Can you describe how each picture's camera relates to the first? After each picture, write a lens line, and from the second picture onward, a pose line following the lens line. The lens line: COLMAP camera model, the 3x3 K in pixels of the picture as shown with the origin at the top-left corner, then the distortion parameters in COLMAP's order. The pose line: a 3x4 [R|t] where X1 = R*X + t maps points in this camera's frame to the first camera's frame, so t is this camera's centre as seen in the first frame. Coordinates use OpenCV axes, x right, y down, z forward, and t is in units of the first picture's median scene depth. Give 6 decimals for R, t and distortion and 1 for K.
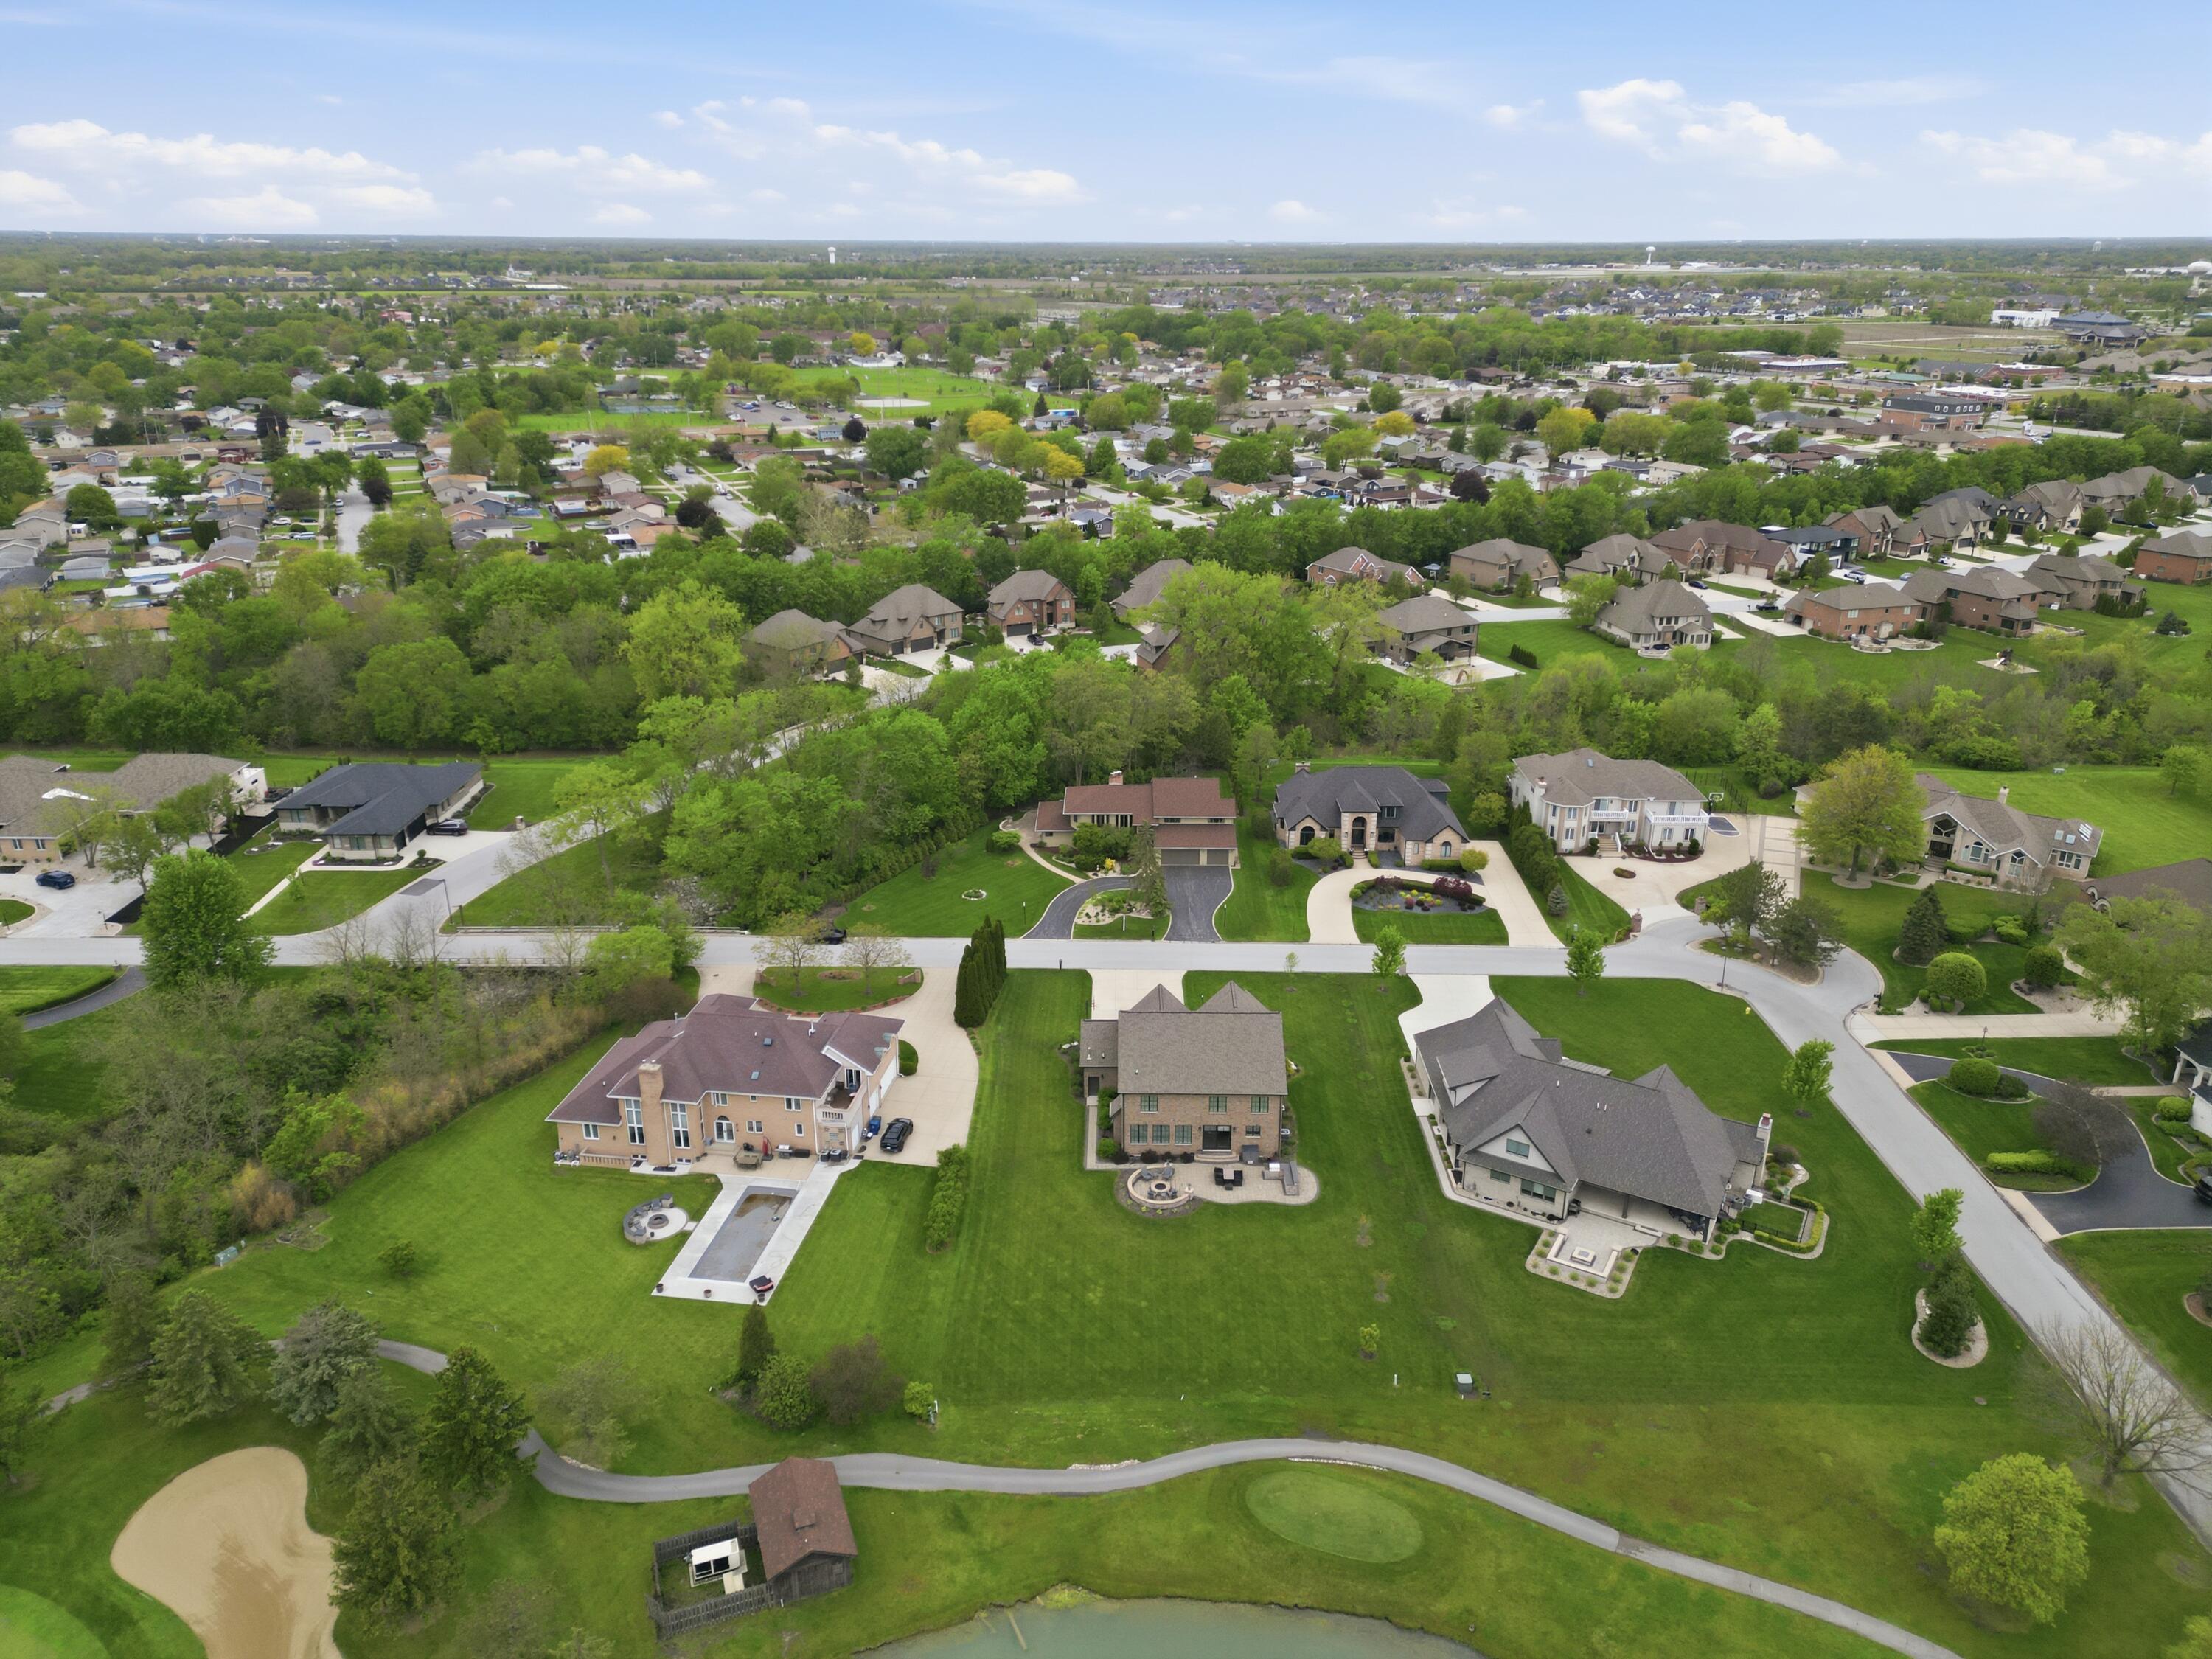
lens RADIAL K [[1531.4, 0, 1115.6], [0, 1531.4, 830.3], [0, 0, 1]] dist [0.094525, -0.100136]
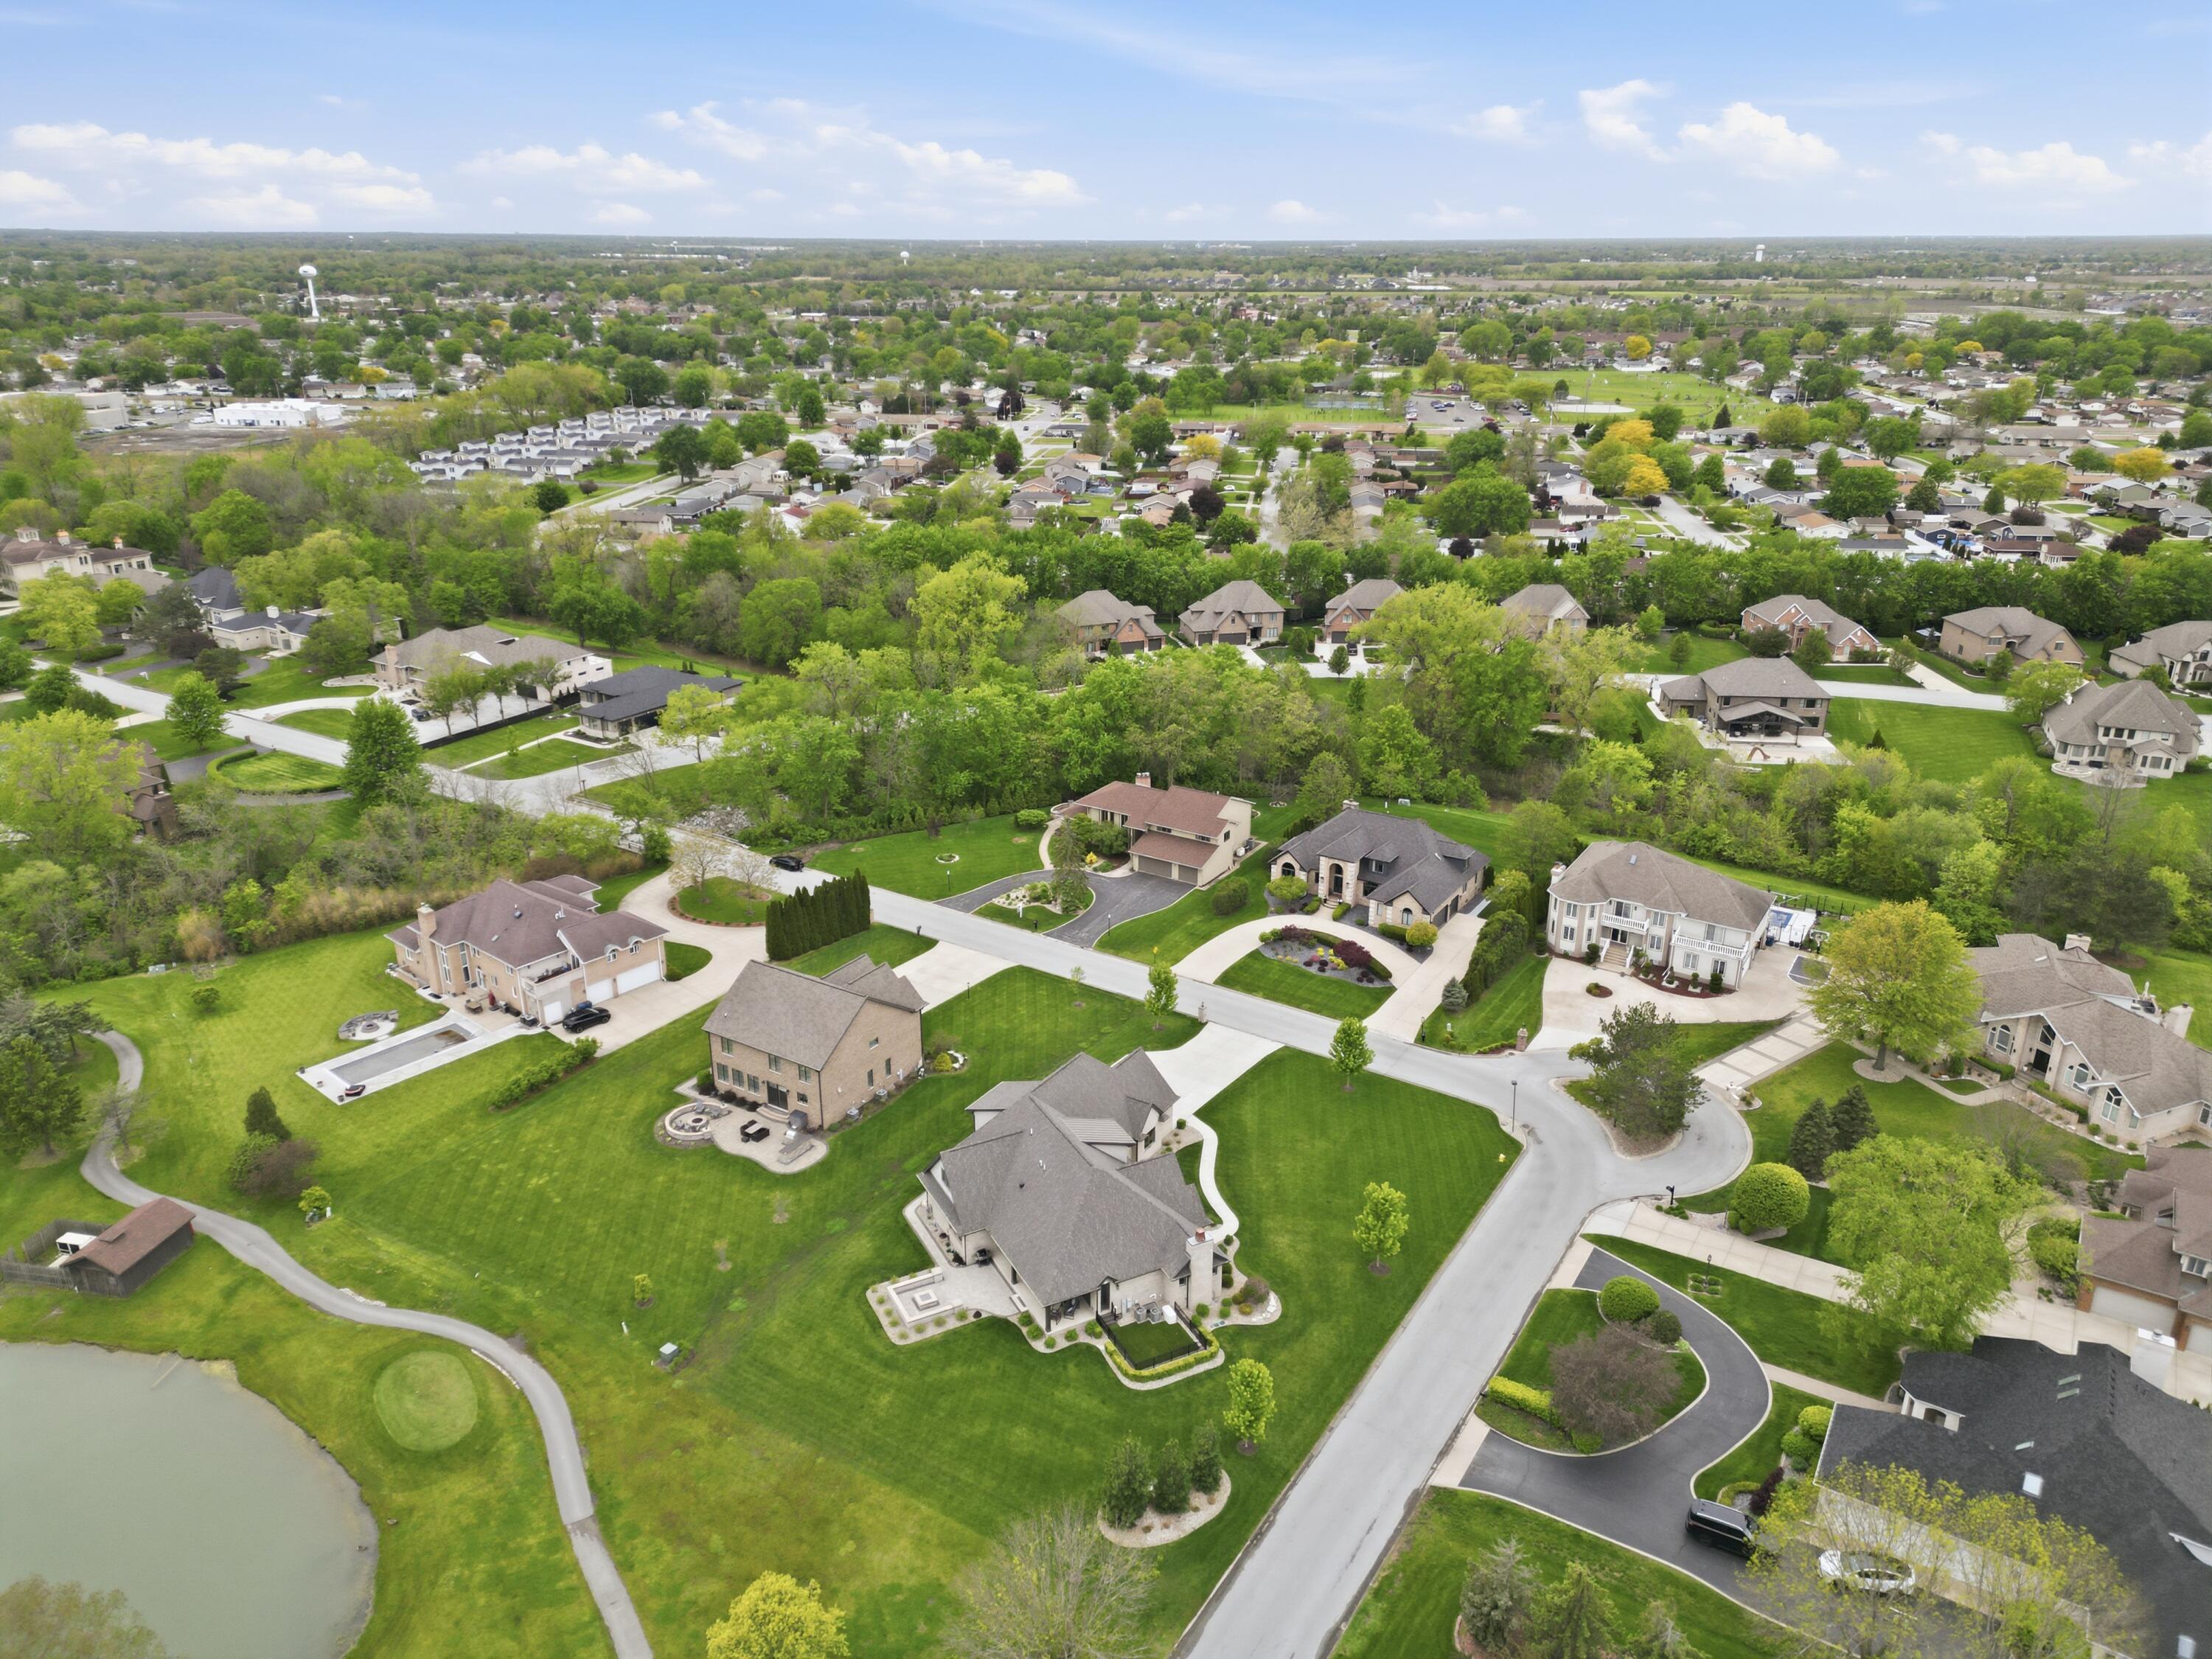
lens RADIAL K [[1531.4, 0, 1115.6], [0, 1531.4, 830.3], [0, 0, 1]] dist [0.094525, -0.100136]
pose [[0.845445, 0.189381, -0.499358, 0.512481], [-0.189641, 0.980539, 0.050794, -0.051093], [0.499259, 0.051755, 0.864906, 0.132049]]
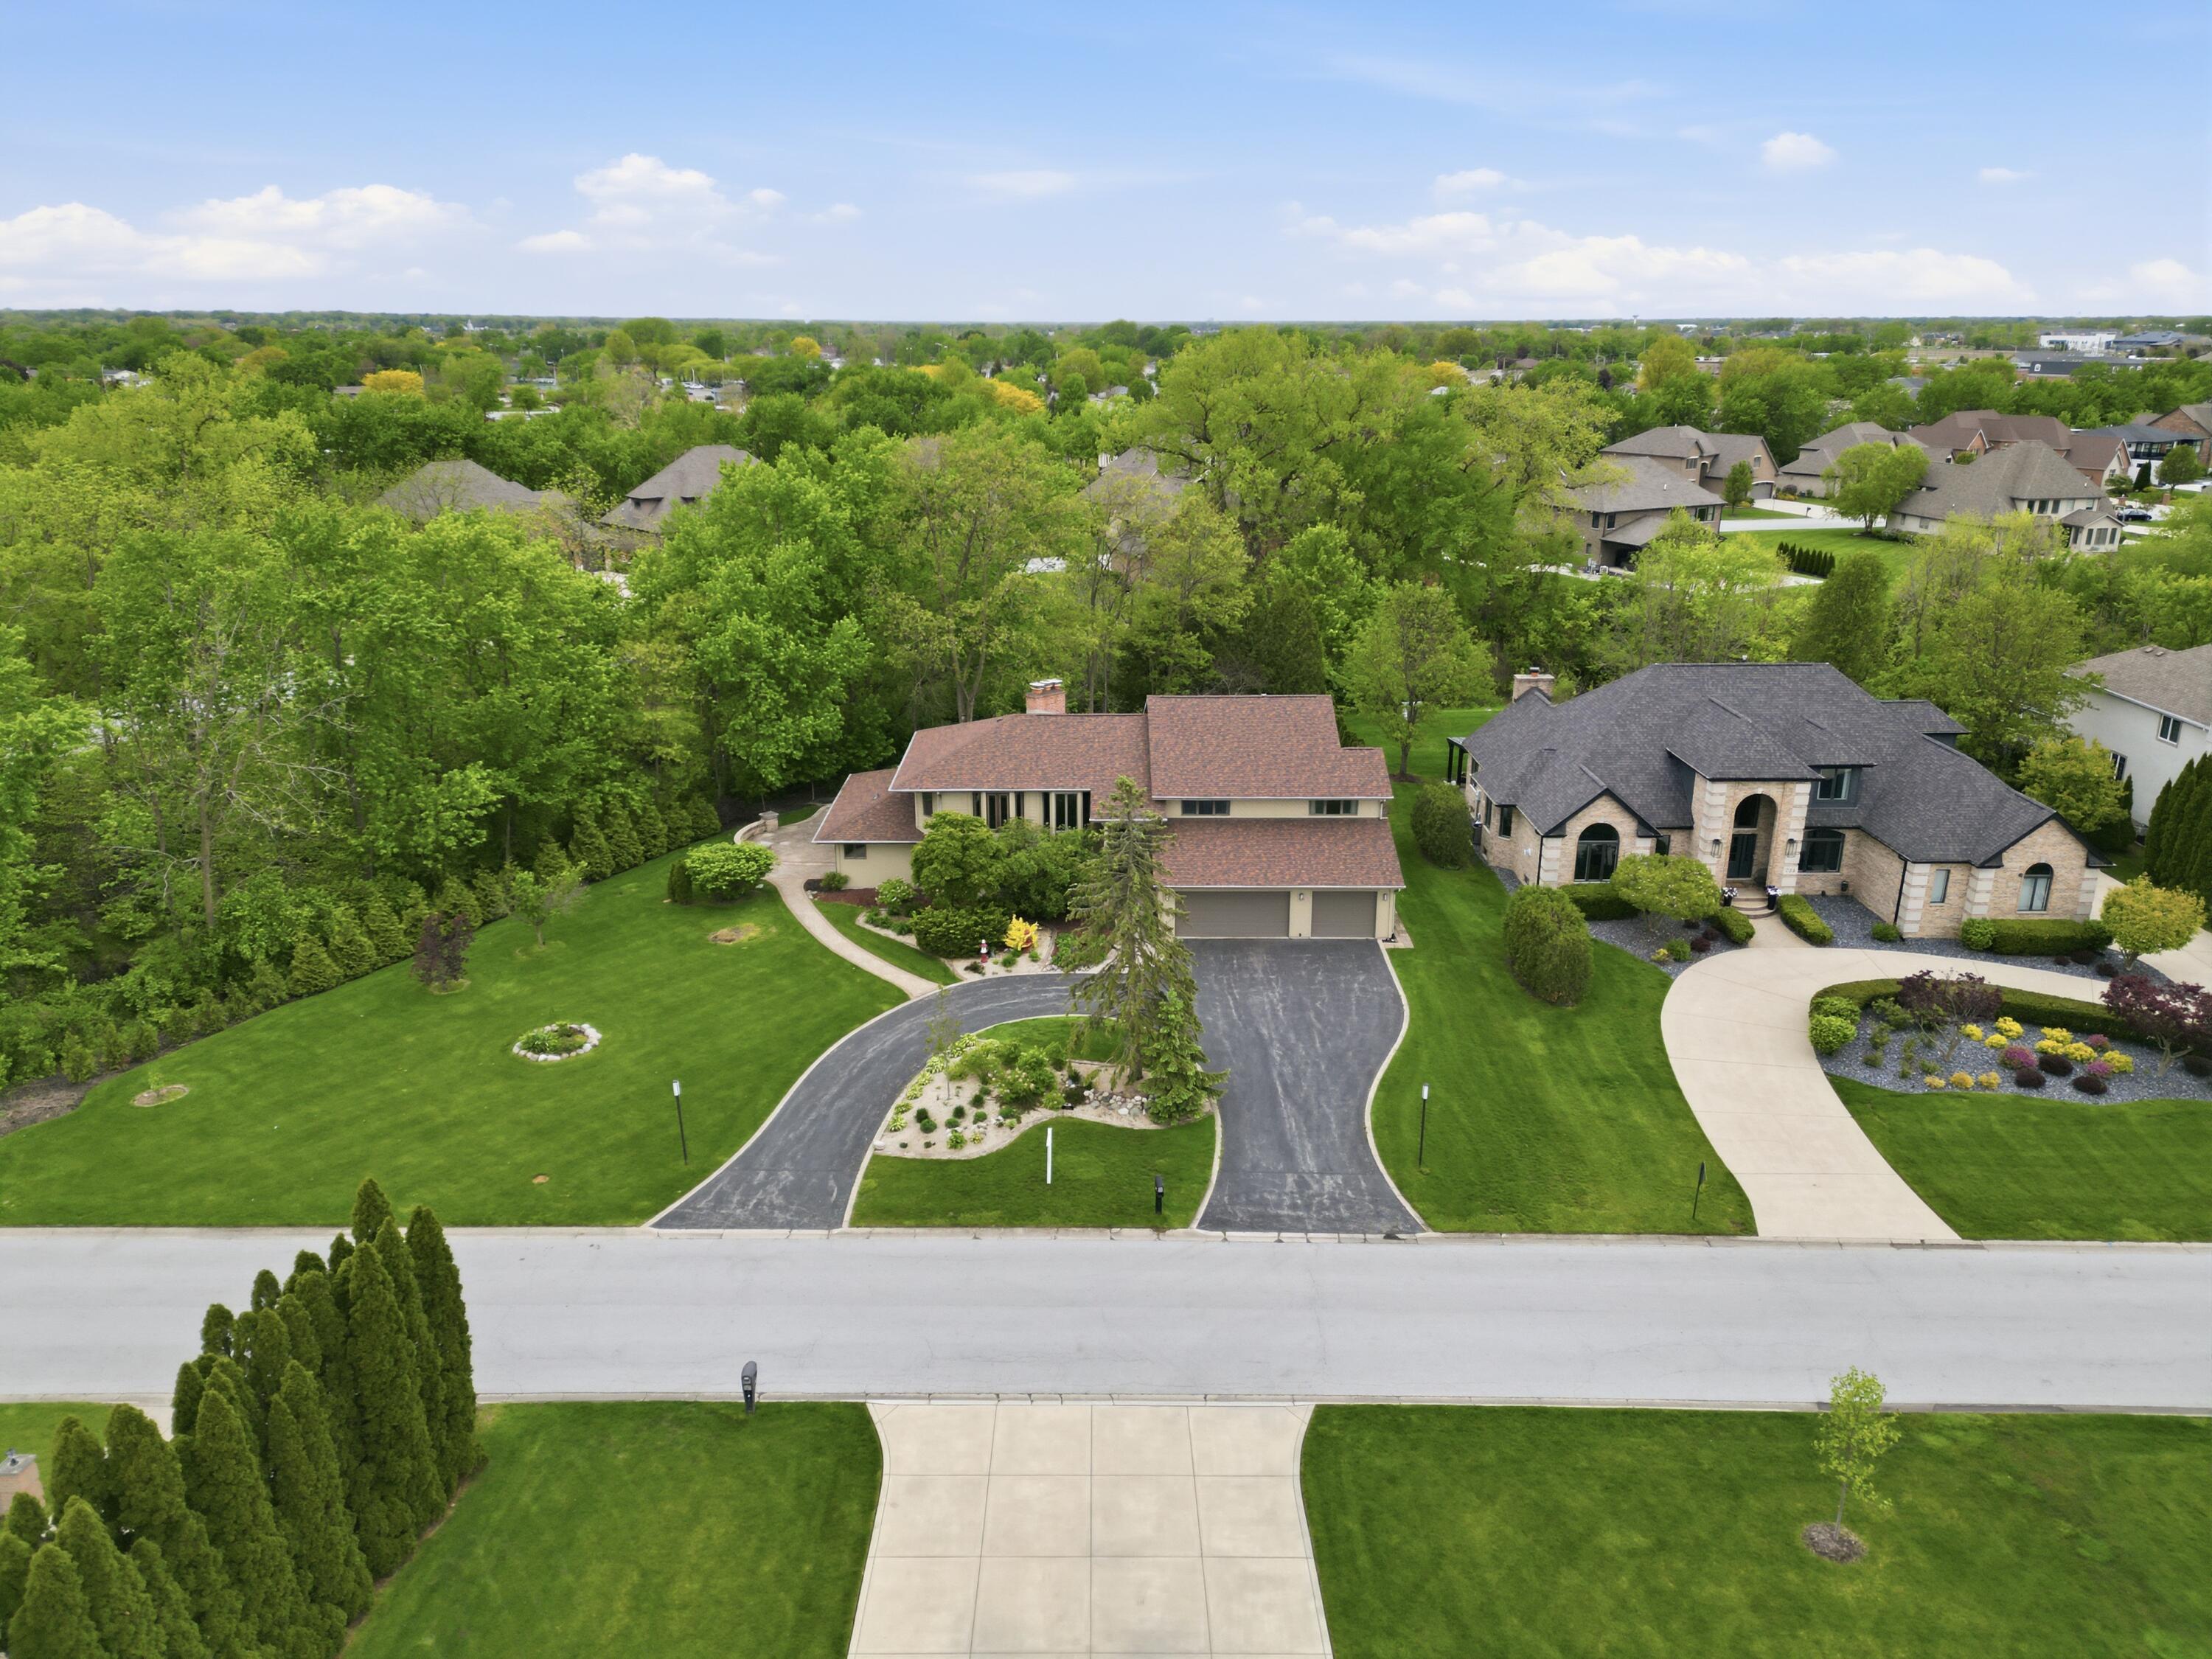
lens RADIAL K [[1584.4, 0, 1094.6], [0, 1584.4, 745.5], [0, 0, 1]] dist [0.021310, -0.001271]
pose [[0.999990, -0.003963, -0.001927, 0.013025], [0.003748, 0.994872, -0.101069, 0.015742], [0.002317, 0.101061, 0.994878, 0.656696]]
